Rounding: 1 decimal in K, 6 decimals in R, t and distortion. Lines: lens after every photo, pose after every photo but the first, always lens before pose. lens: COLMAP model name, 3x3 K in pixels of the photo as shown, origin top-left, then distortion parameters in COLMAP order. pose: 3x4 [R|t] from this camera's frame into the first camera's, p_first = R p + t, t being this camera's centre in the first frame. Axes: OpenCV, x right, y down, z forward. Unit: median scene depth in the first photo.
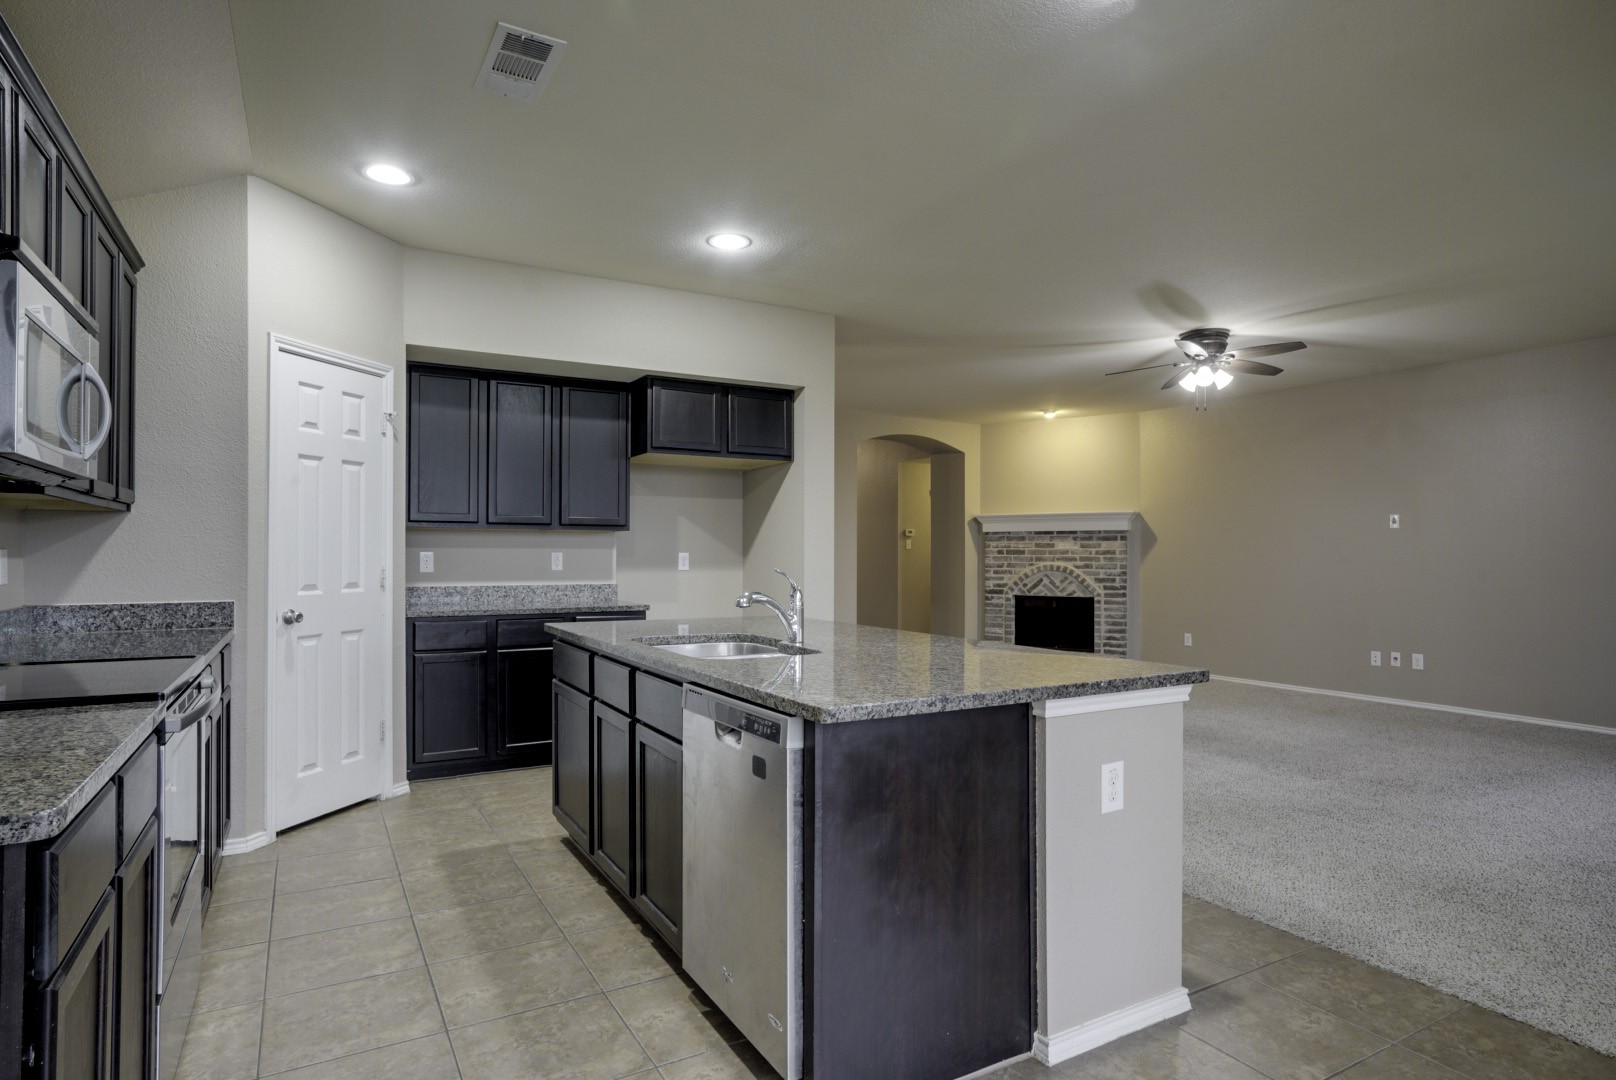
lens RADIAL K [[879.1, 0, 803.7], [0, 879.1, 548.8], [0, 0, 1]] dist [-0.045381, 0.035272]
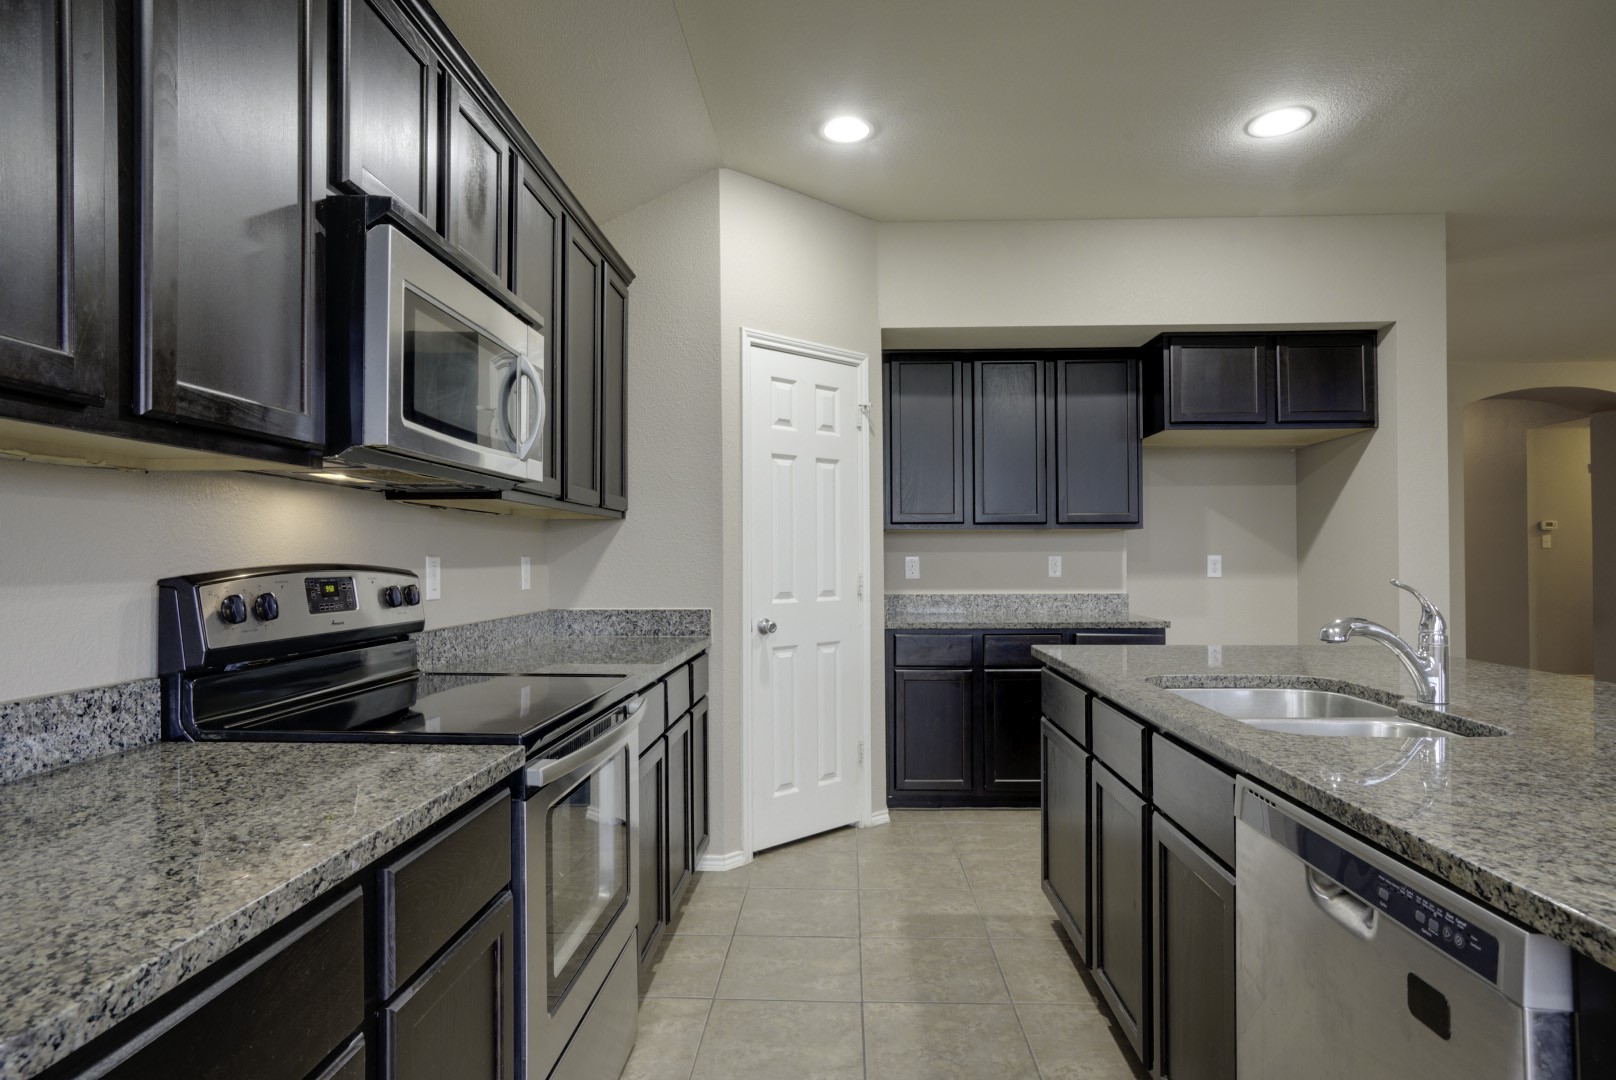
lens RADIAL K [[879.1, 0, 803.7], [0, 879.1, 548.8], [0, 0, 1]] dist [-0.045381, 0.035272]
pose [[0.843030, -0.011601, -0.537741, -0.028054], [0.009144, 0.999932, -0.007237, 0.000936], [0.537789, 0.001184, 0.843079, 0.147201]]
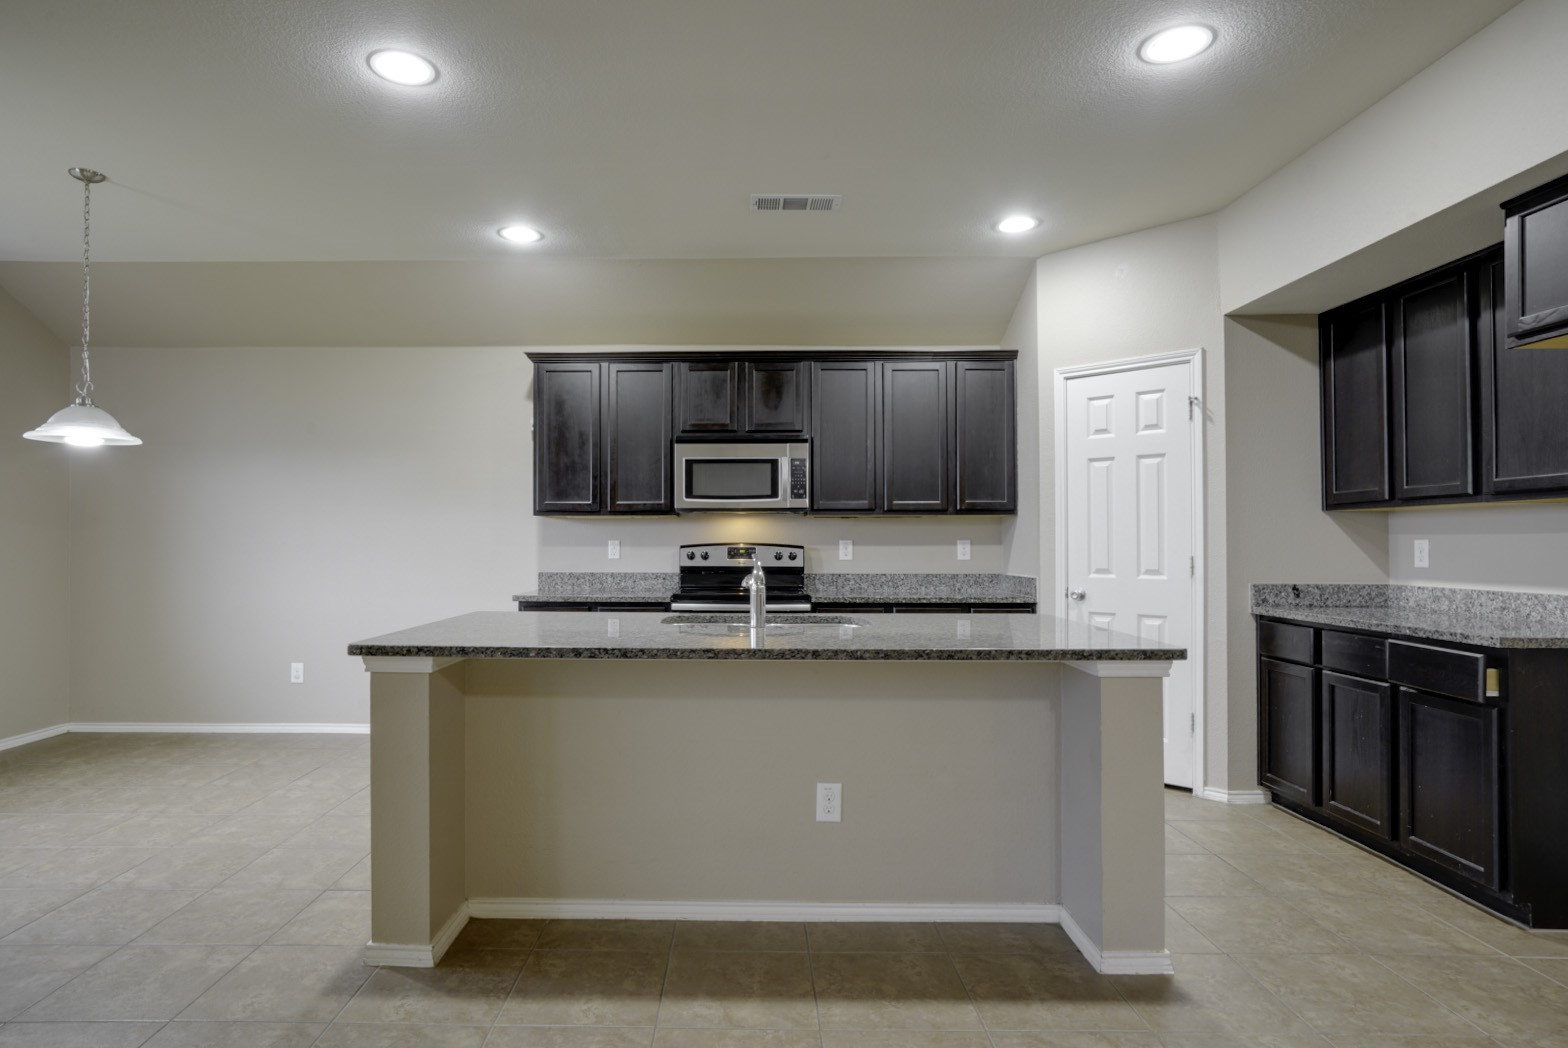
lens RADIAL K [[870.2, 0, 738.2], [0, 870.2, 528.9], [0, 0, 1]] dist [-0.004381, 0.000888]
pose [[-0.503618, -0.019264, -0.863712, 0.474594], [0.001352, 0.999733, -0.023086, 0.009686], [0.863925, -0.012794, -0.503457, 0.812076]]
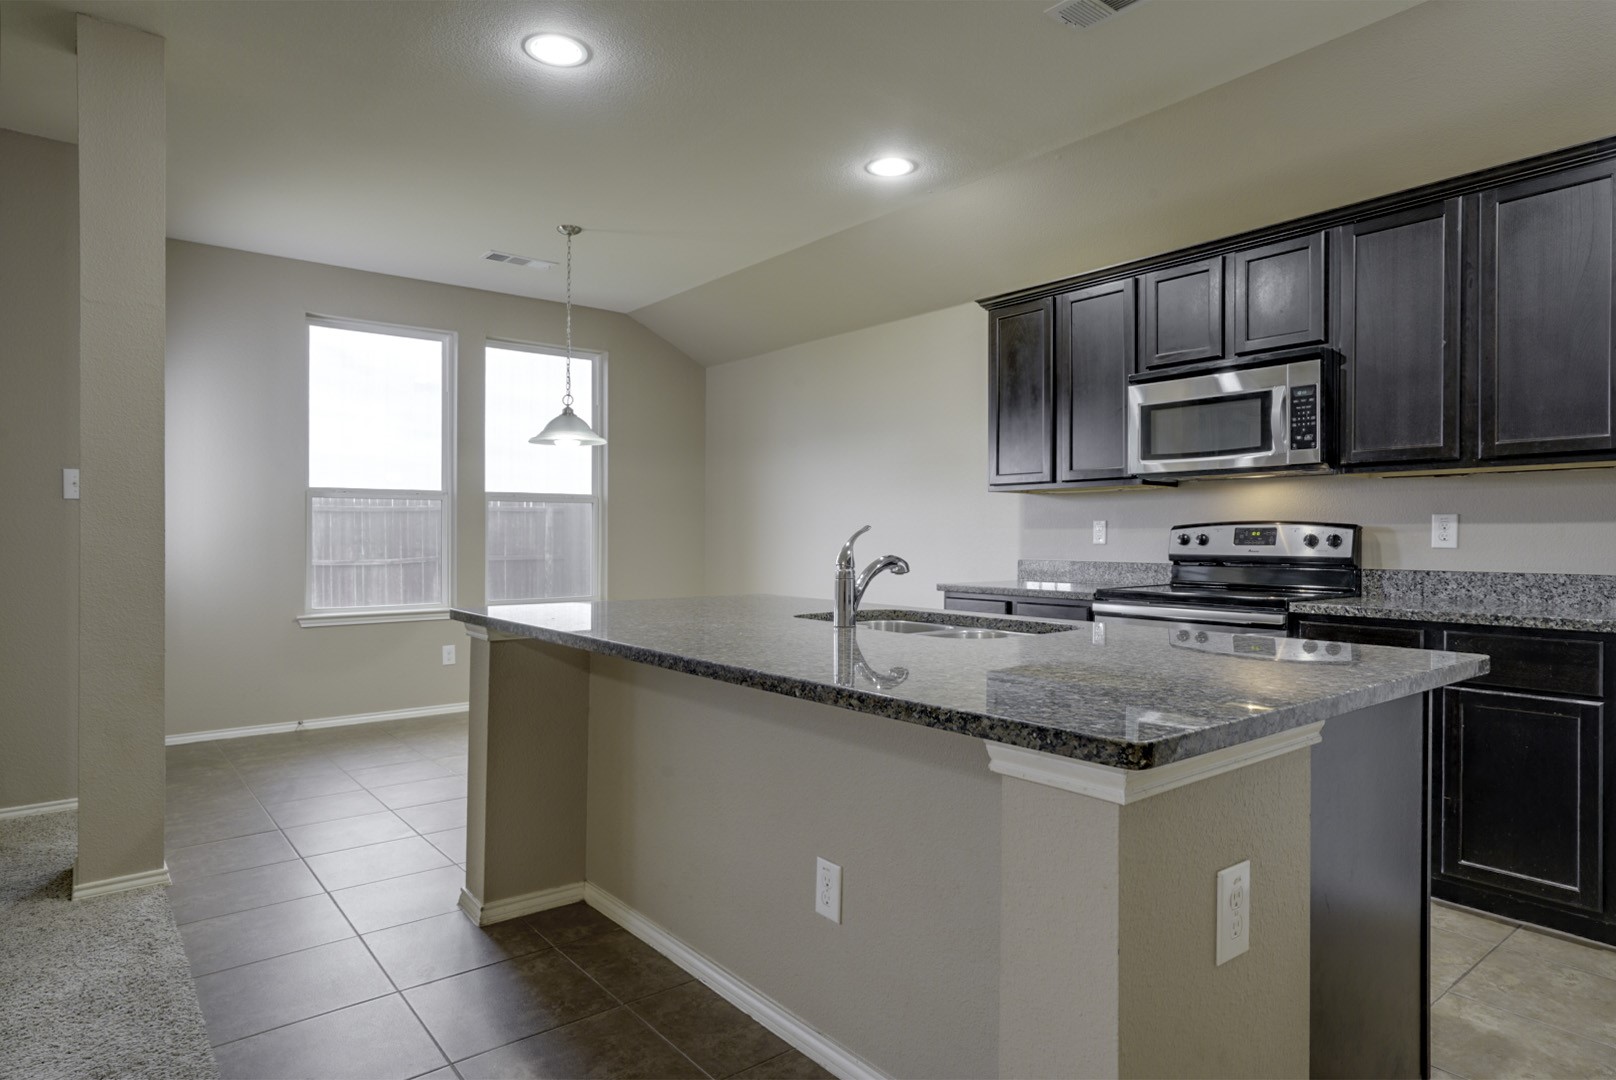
lens RADIAL K [[923.3, 0, 833.9], [0, 923.3, 557.2], [0, 0, 1]] dist [-0.002939, 0.040192]
pose [[-0.983451, -0.001850, -0.181164, 0.076043], [-0.004524, 0.999887, 0.014346, 0.021293], [0.181117, 0.014928, -0.983348, 0.954723]]
